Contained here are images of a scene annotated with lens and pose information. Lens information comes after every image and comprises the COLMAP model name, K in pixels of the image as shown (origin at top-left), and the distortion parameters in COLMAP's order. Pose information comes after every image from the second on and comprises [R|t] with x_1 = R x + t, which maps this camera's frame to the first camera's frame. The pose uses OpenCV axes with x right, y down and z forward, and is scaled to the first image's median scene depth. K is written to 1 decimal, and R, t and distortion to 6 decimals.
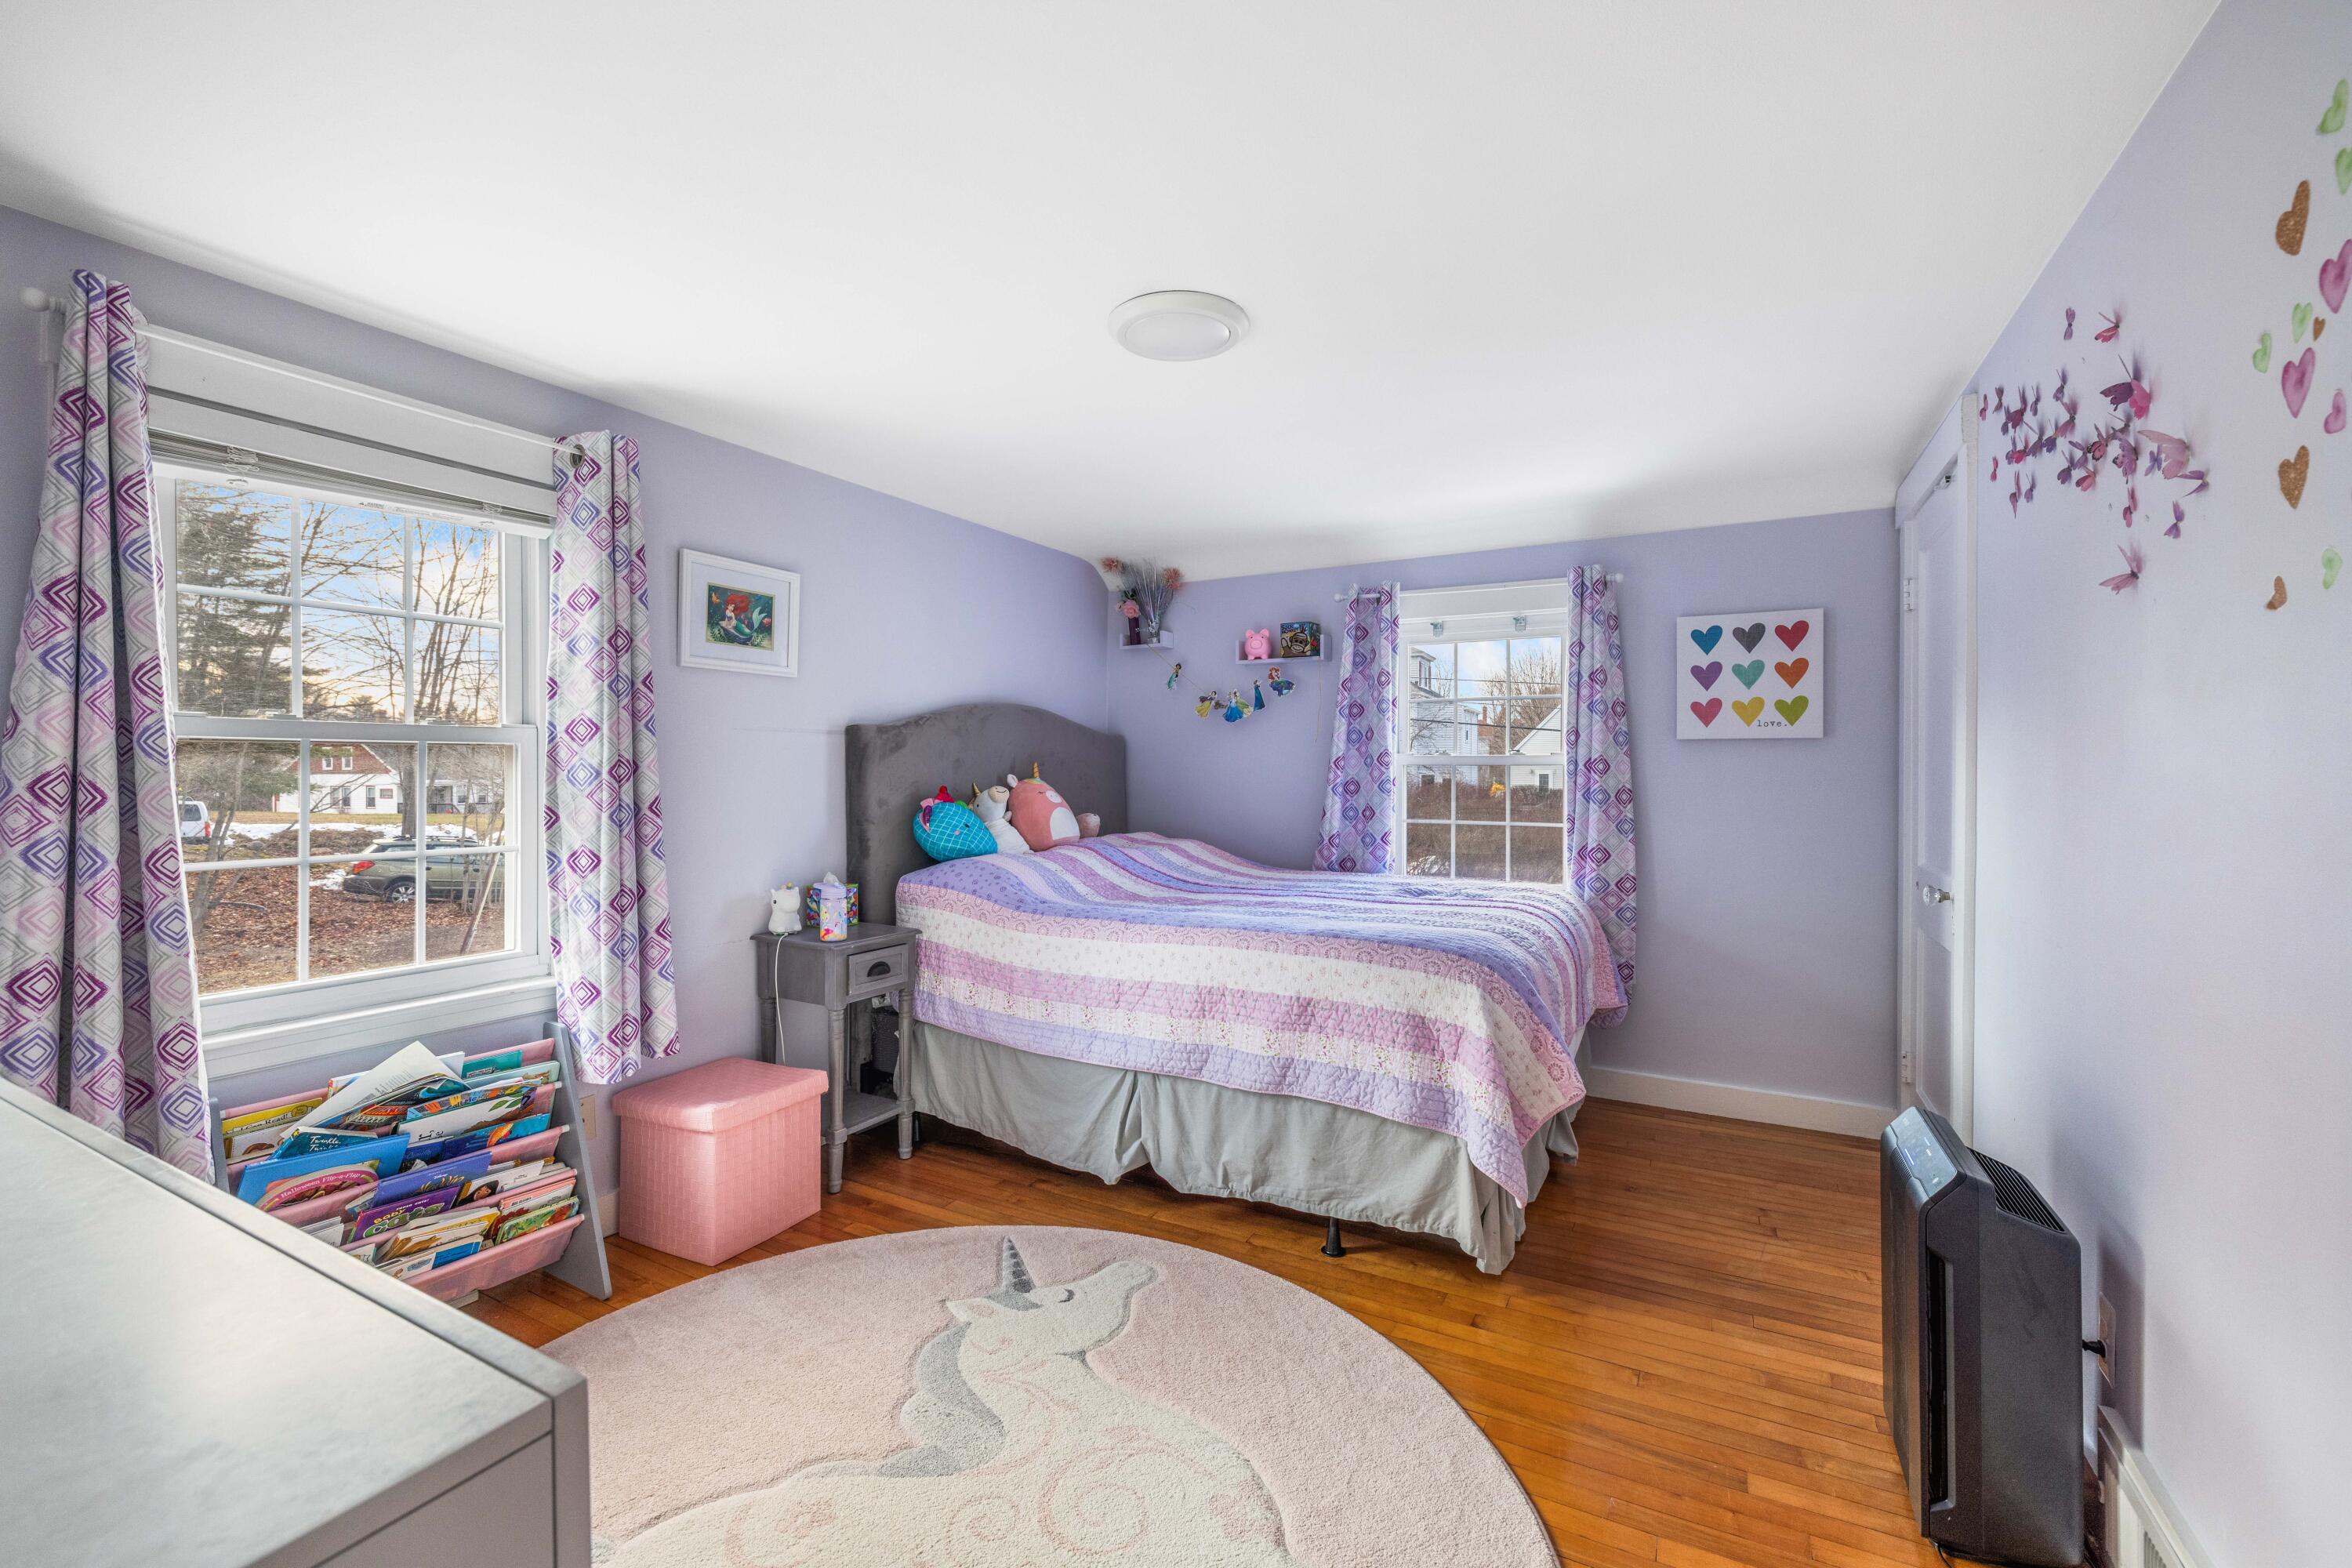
lens RADIAL K [[992.0, 0, 1160.0], [0, 992.0, 774.0], [0, 0, 1]] dist [-0.002179, 0.000704]
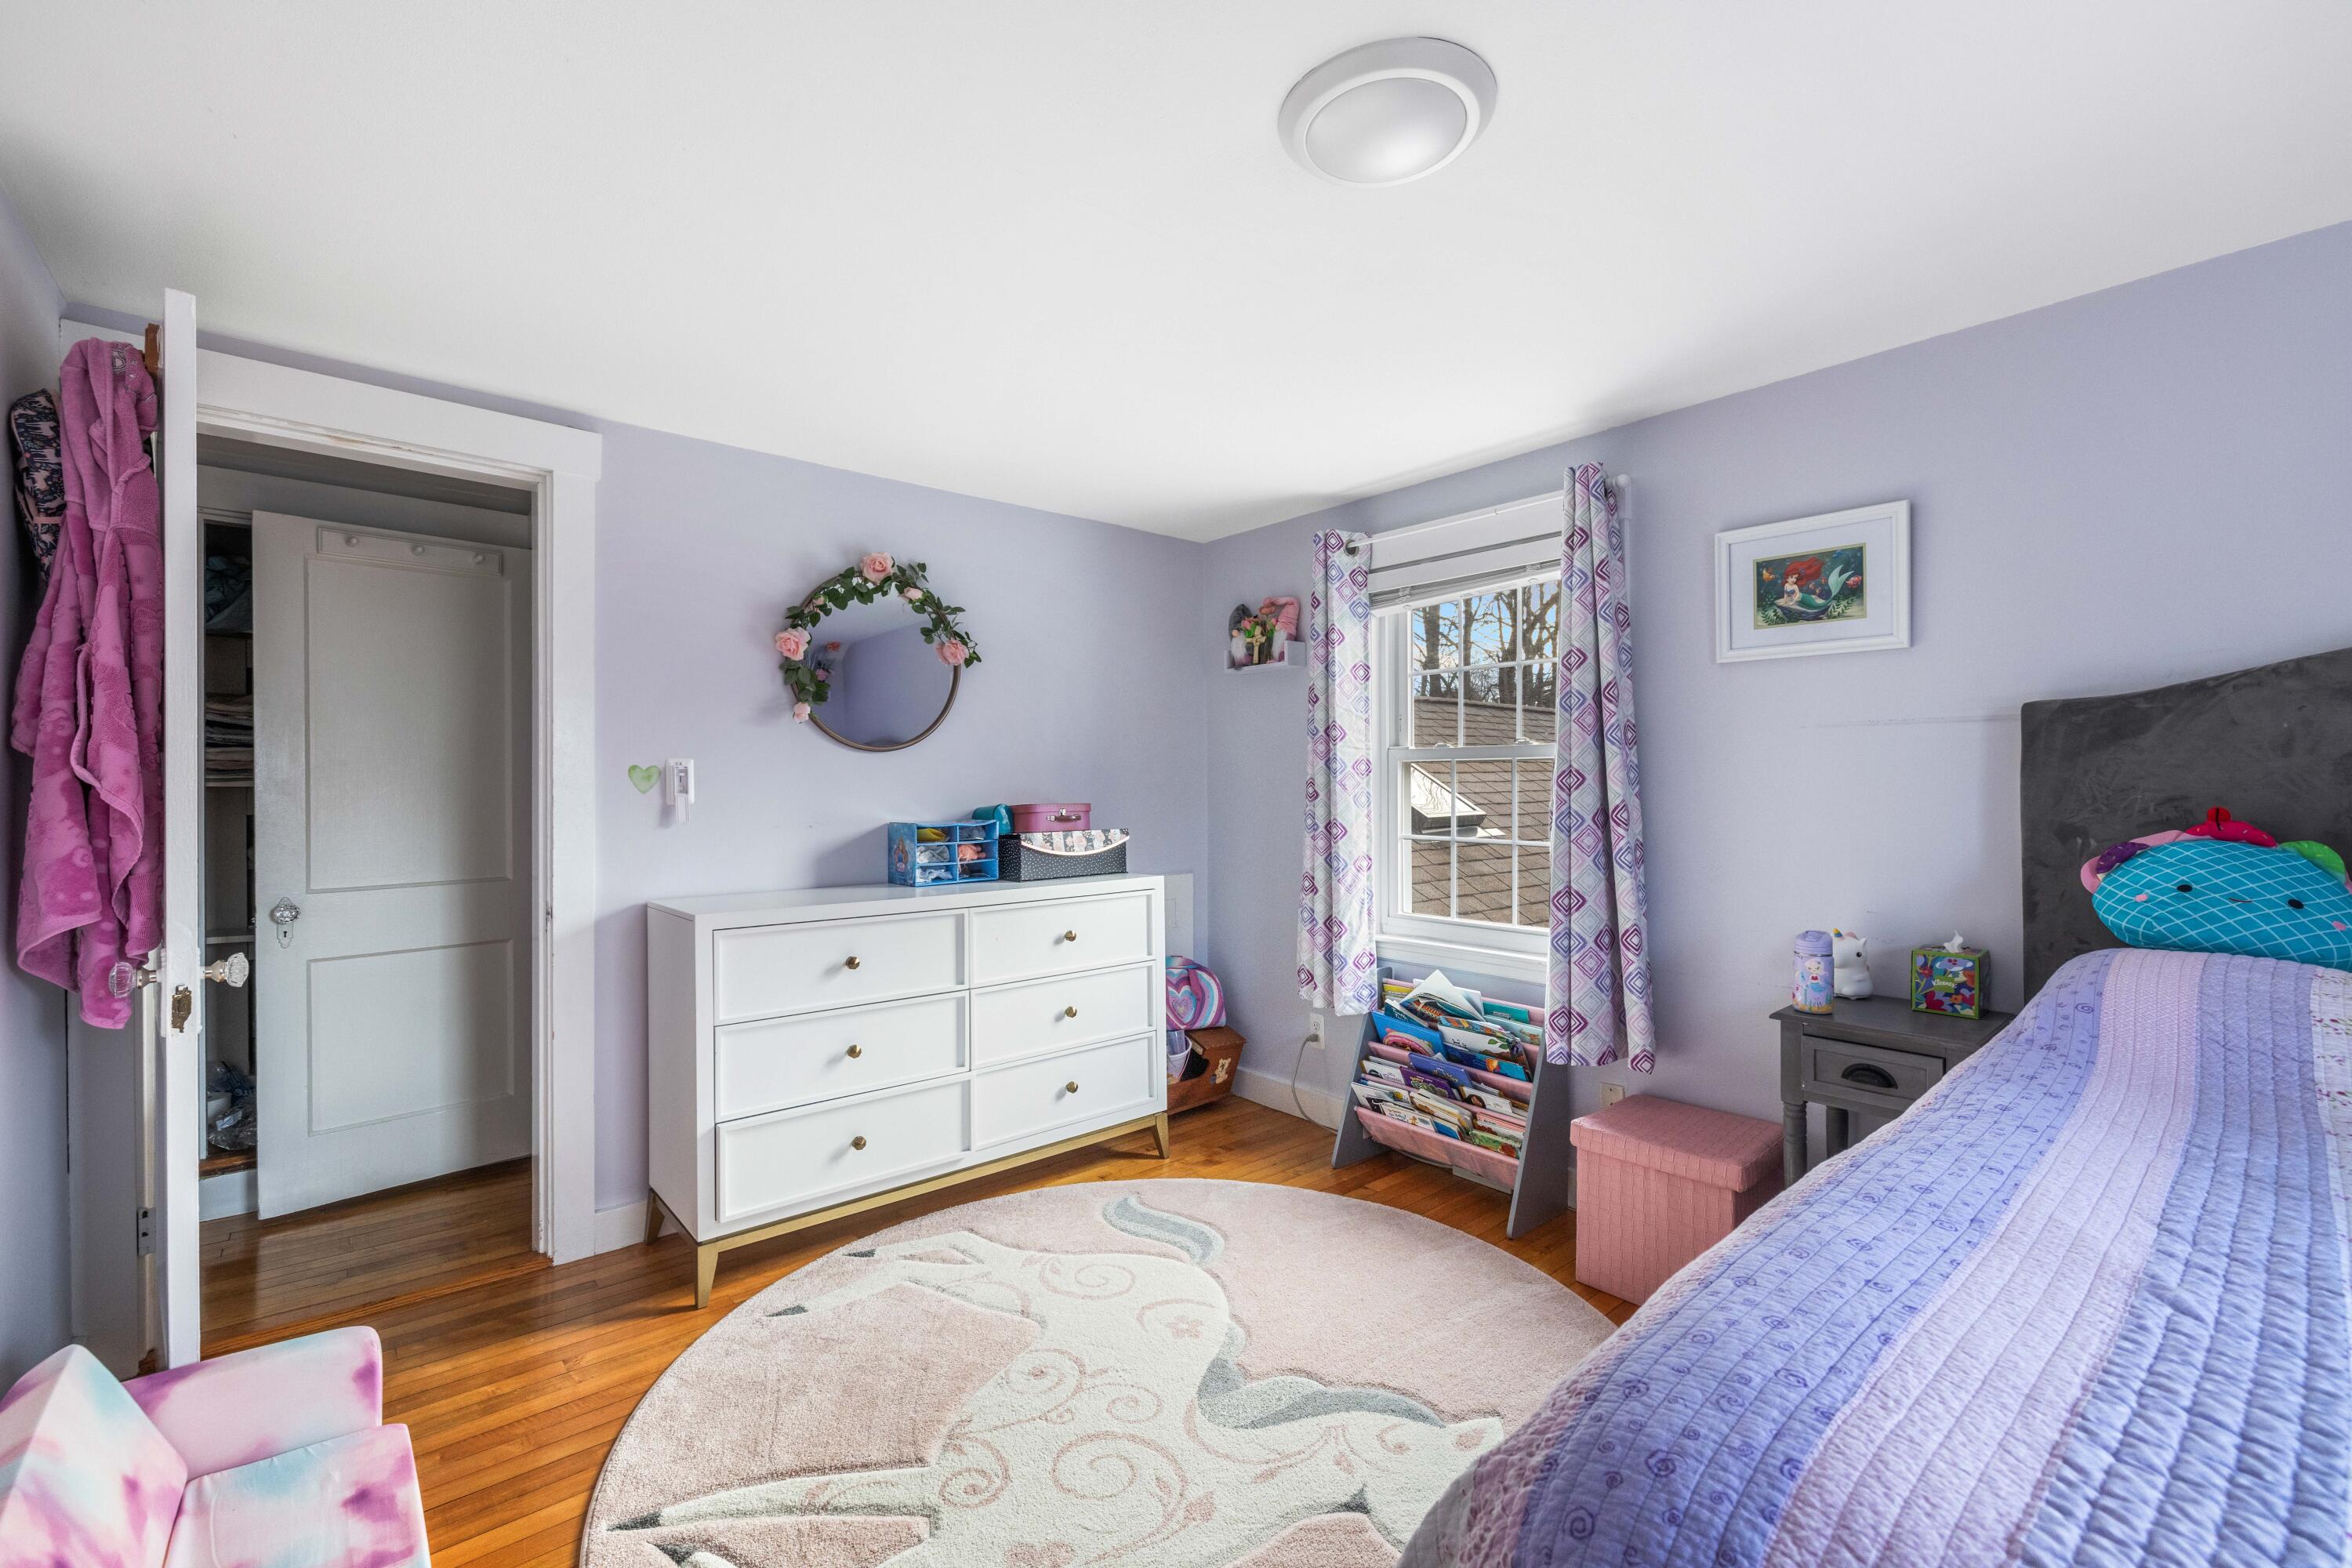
lens RADIAL K [[992.0, 0, 1165.0], [0, 992.0, 784.2], [0, 0, 1]] dist [-0.002179, 0.000704]
pose [[-0.360255, 0.006307, -0.932833, 0.596782], [0.002583, 0.999980, 0.005763, -0.006322], [0.932850, -0.000333, -0.360264, 0.941189]]
